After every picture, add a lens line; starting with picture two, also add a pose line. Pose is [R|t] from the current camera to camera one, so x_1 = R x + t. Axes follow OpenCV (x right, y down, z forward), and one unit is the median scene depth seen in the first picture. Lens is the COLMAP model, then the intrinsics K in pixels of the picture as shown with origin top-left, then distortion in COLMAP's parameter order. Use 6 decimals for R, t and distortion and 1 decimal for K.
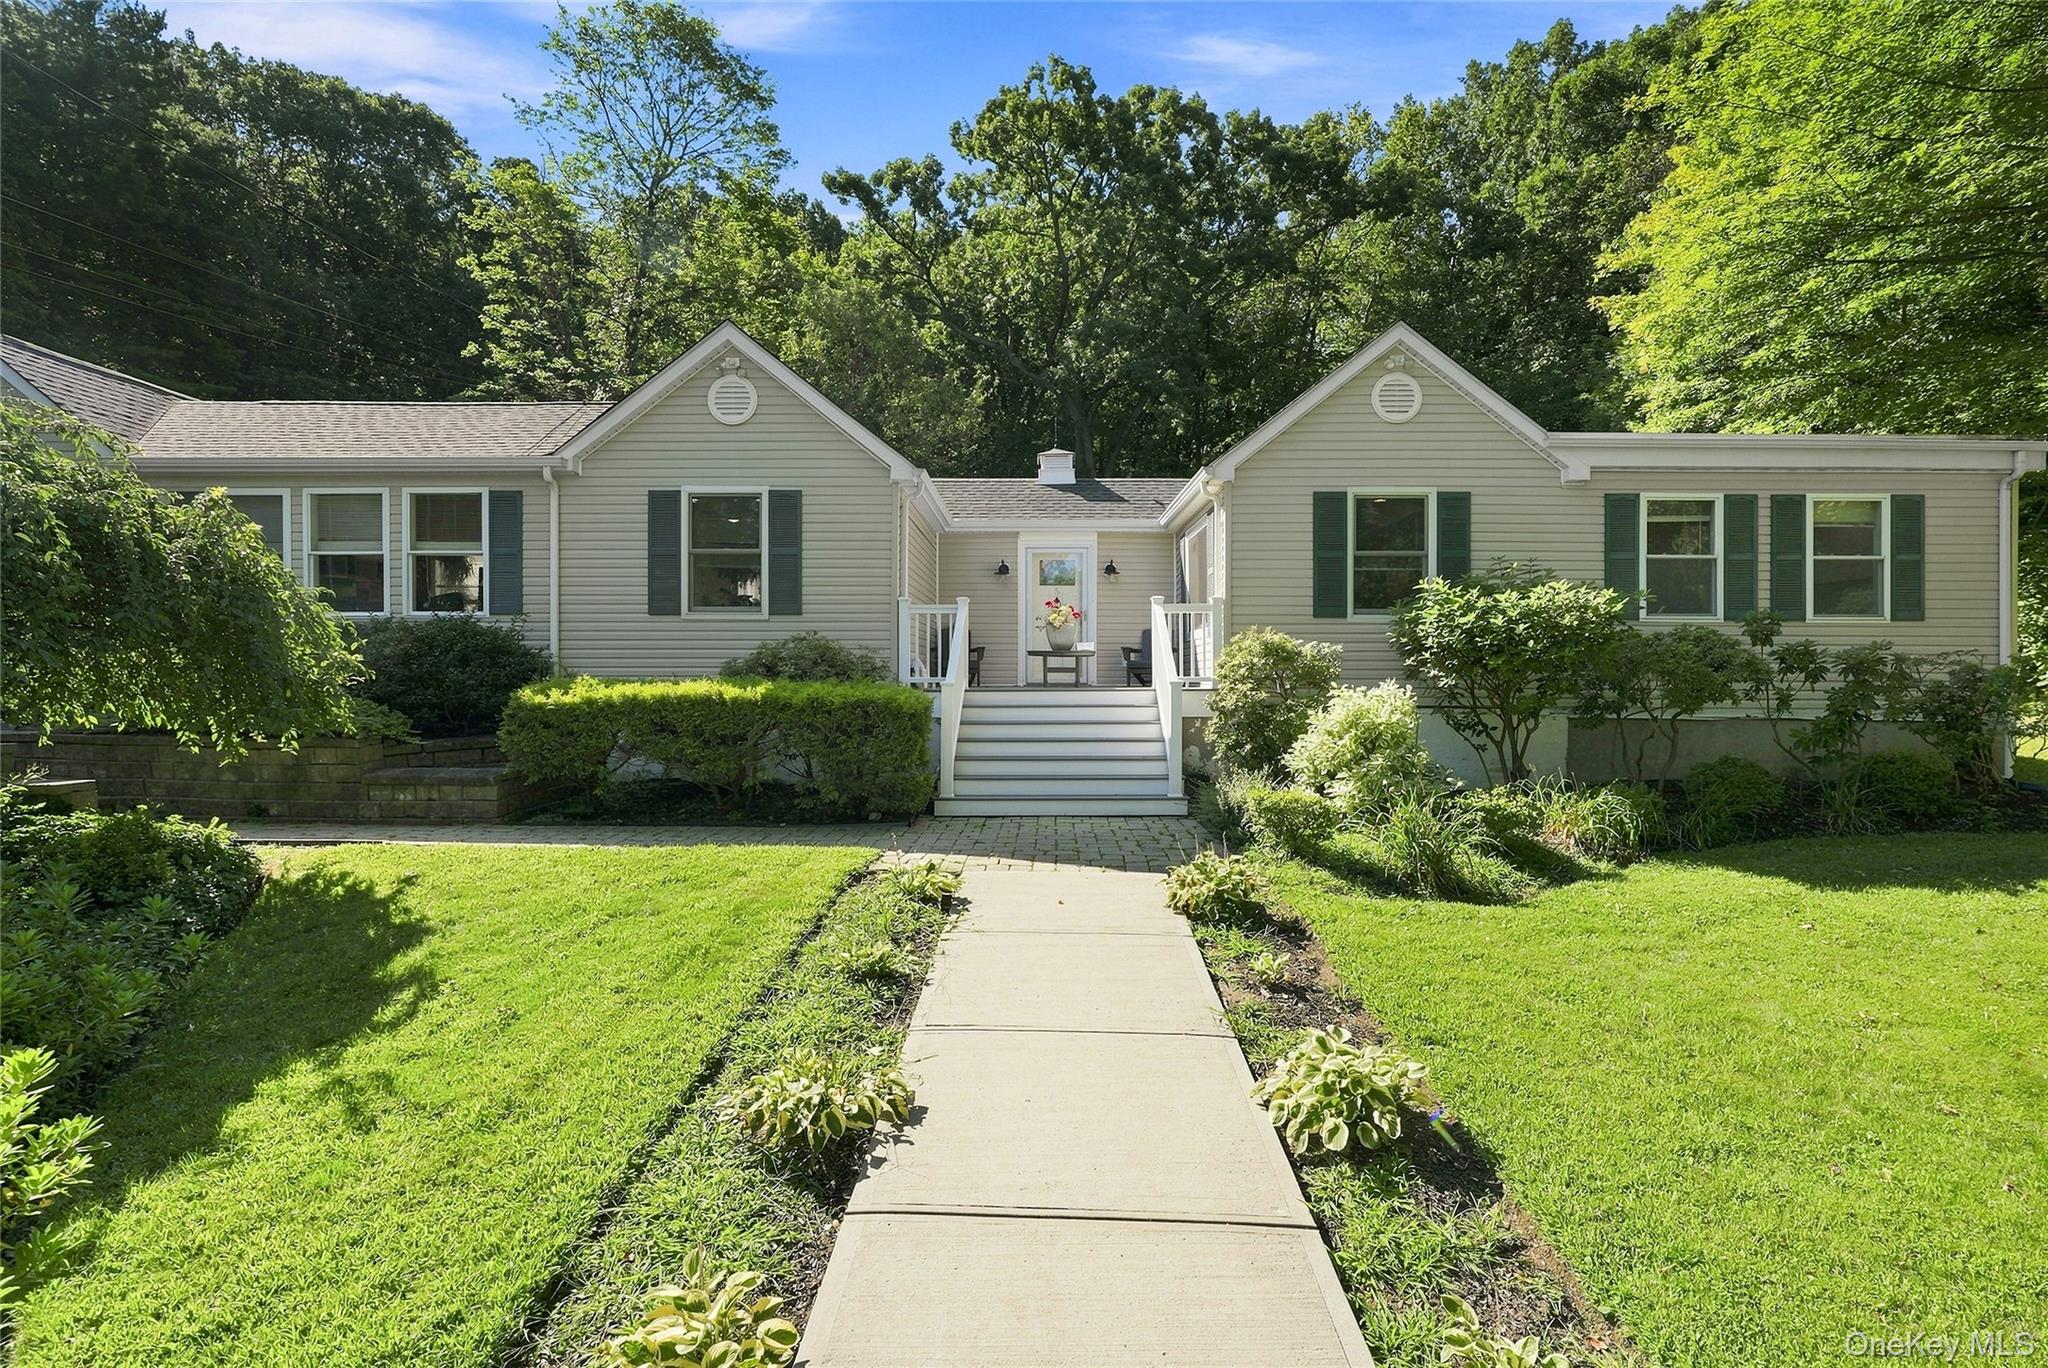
lens RADIAL K [[942.1, 0, 1024.0], [0, 942.1, 684.0], [0, 0, 1]] dist [-0.000136, -0.000131]
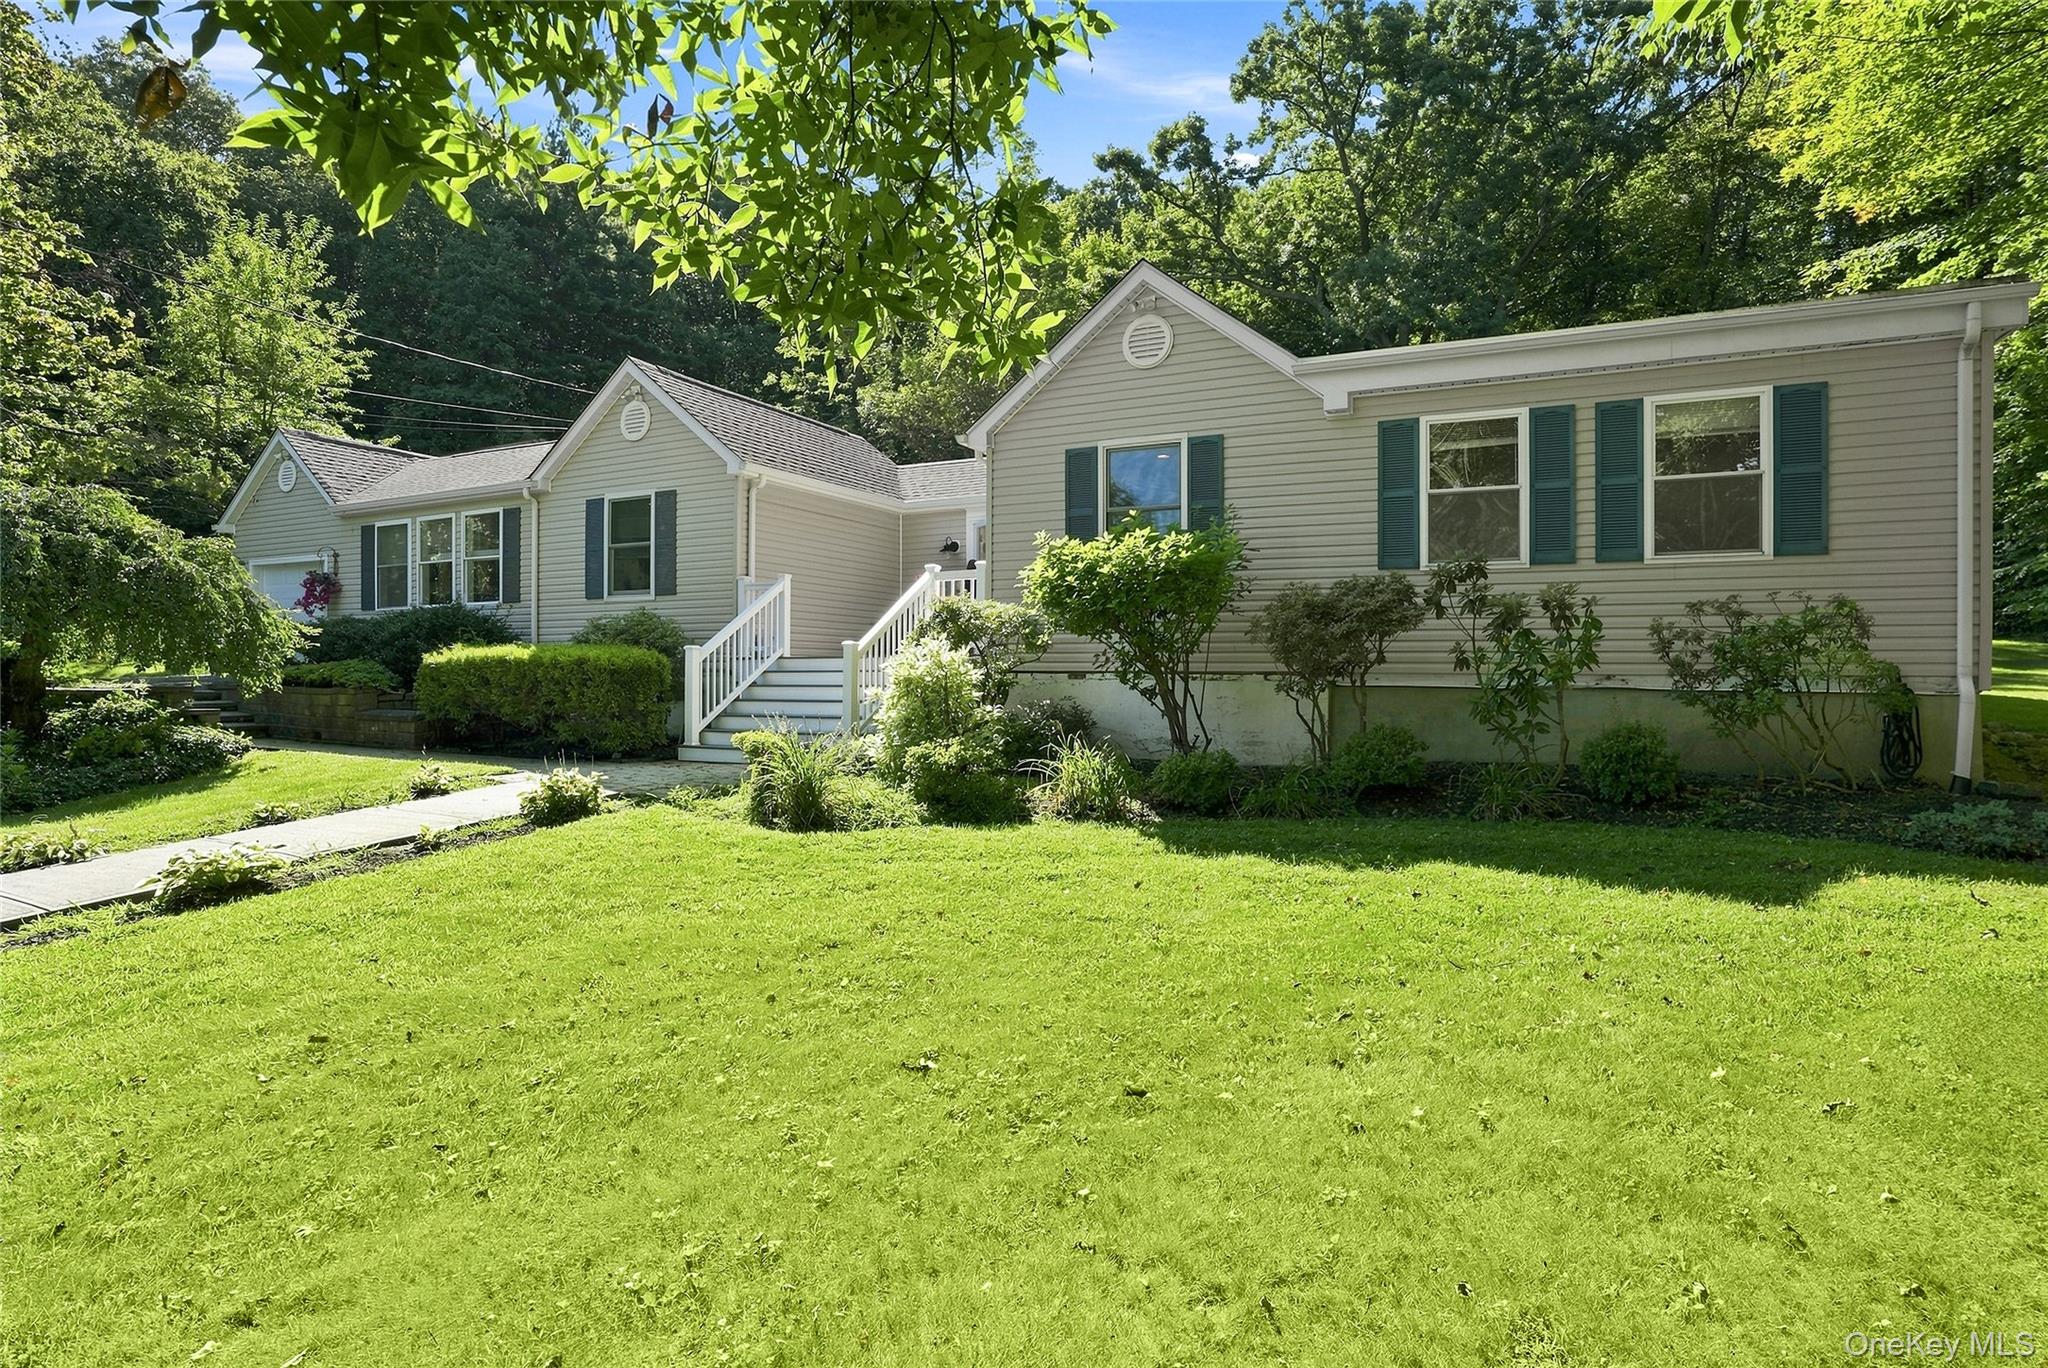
lens RADIAL K [[1033.4, 0, 1024.0], [0, 1033.4, 684.0], [0, 0, 1]] dist [-0.061299, 0.035634]
pose [[0.902132, 0.004505, -0.431436, 0.727882], [-0.003579, 0.999989, 0.002958, 0.032828], [0.431445, -0.001124, 0.902139, 0.029219]]
